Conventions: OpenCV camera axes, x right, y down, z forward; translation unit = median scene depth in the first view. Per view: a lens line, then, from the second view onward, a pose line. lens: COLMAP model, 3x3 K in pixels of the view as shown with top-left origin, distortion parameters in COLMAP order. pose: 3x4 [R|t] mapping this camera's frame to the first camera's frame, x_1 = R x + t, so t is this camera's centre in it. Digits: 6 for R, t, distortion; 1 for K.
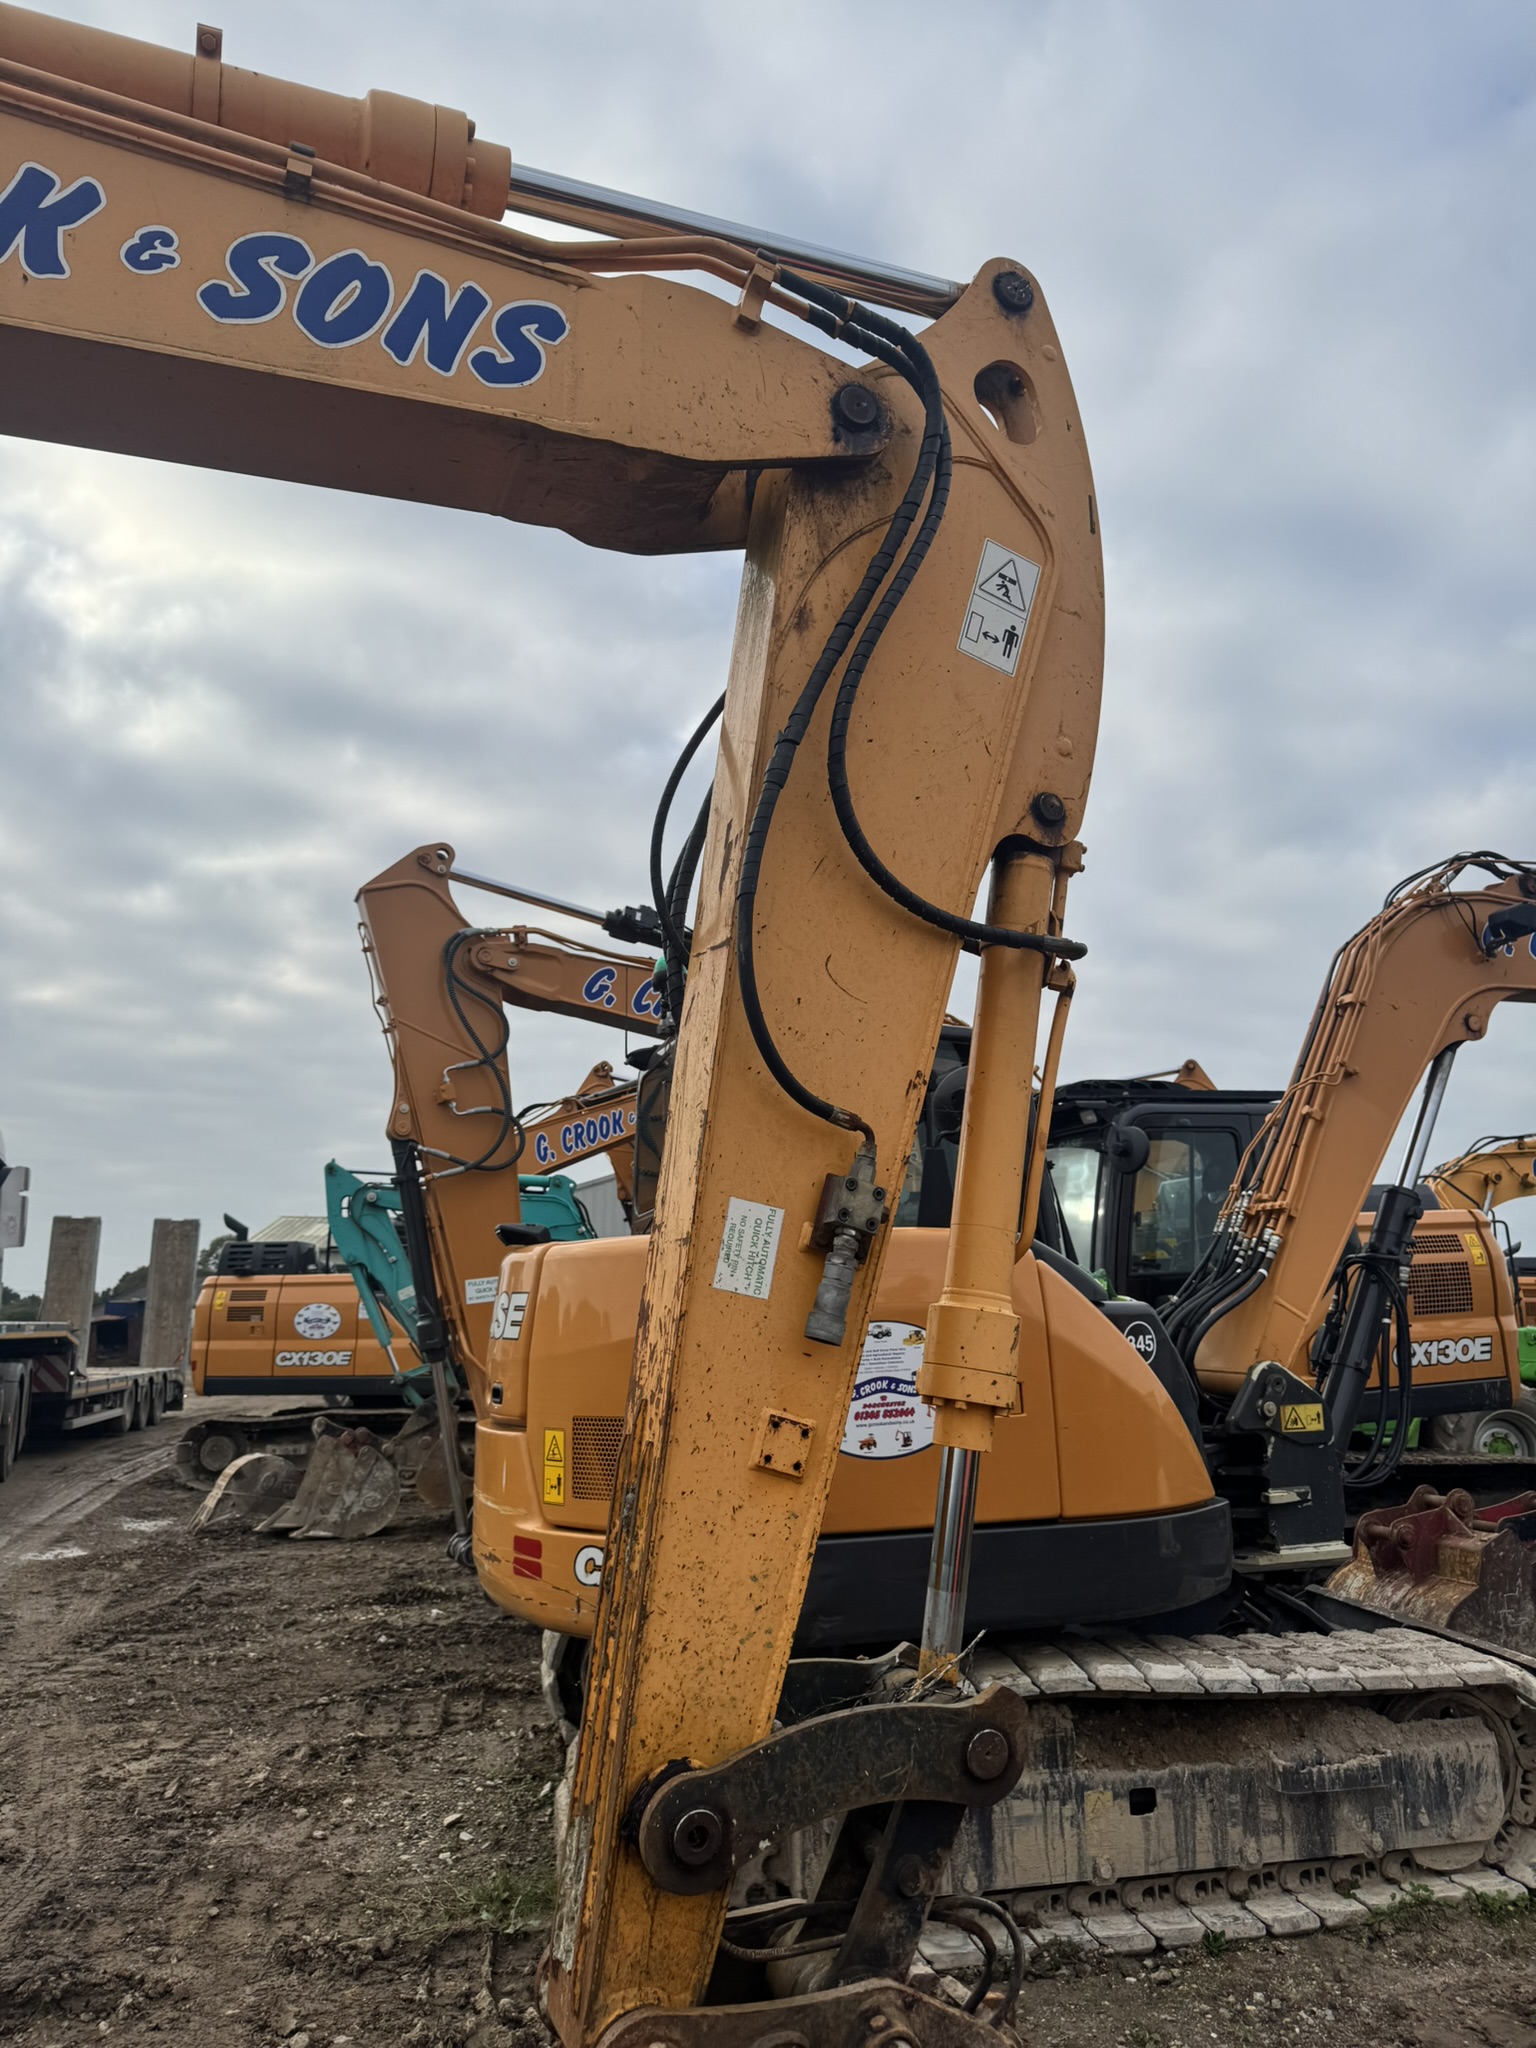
lens RADIAL K [[1441.7, 0, 787.4], [0, 1441.7, 1013.6], [0, 0, 1]] dist [0.032012, -0.043020]
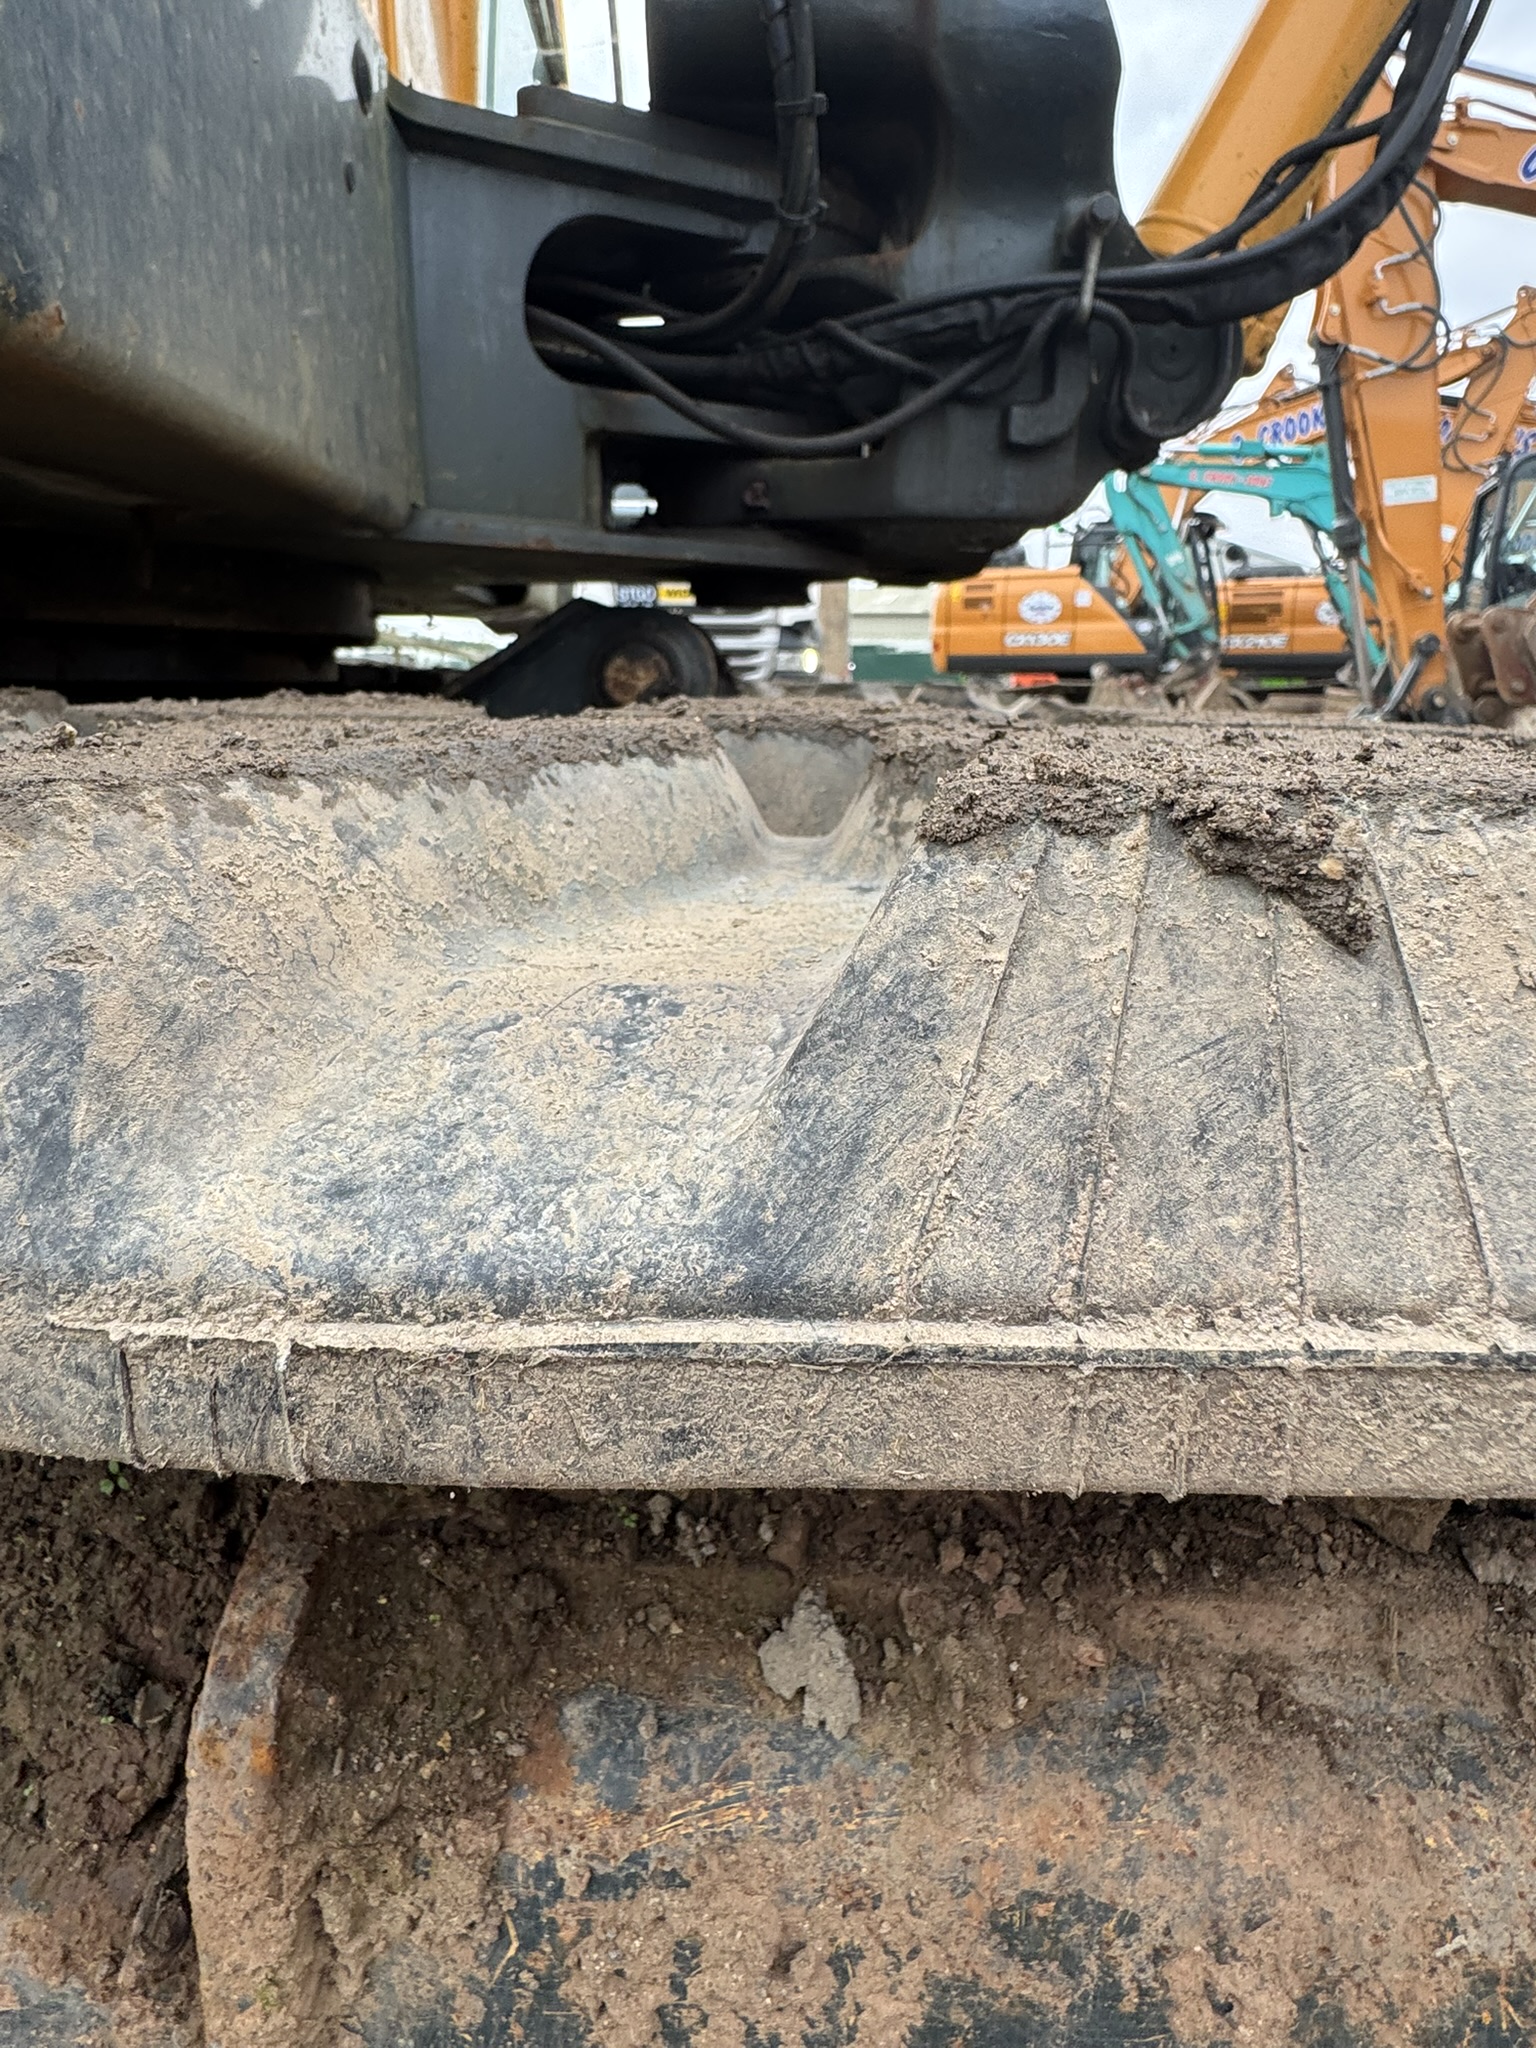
lens RADIAL K [[1225.5, 0, 770.8], [0, 1225.5, 907.0], [0, 0, 1]] dist [-0.002594, -0.000139]
pose [[0.935894, 0.070203, -0.345215, -0.498478], [0.062405, 0.931405, 0.358595, 0.200669], [0.346709, -0.357150, 0.867316, -0.082170]]
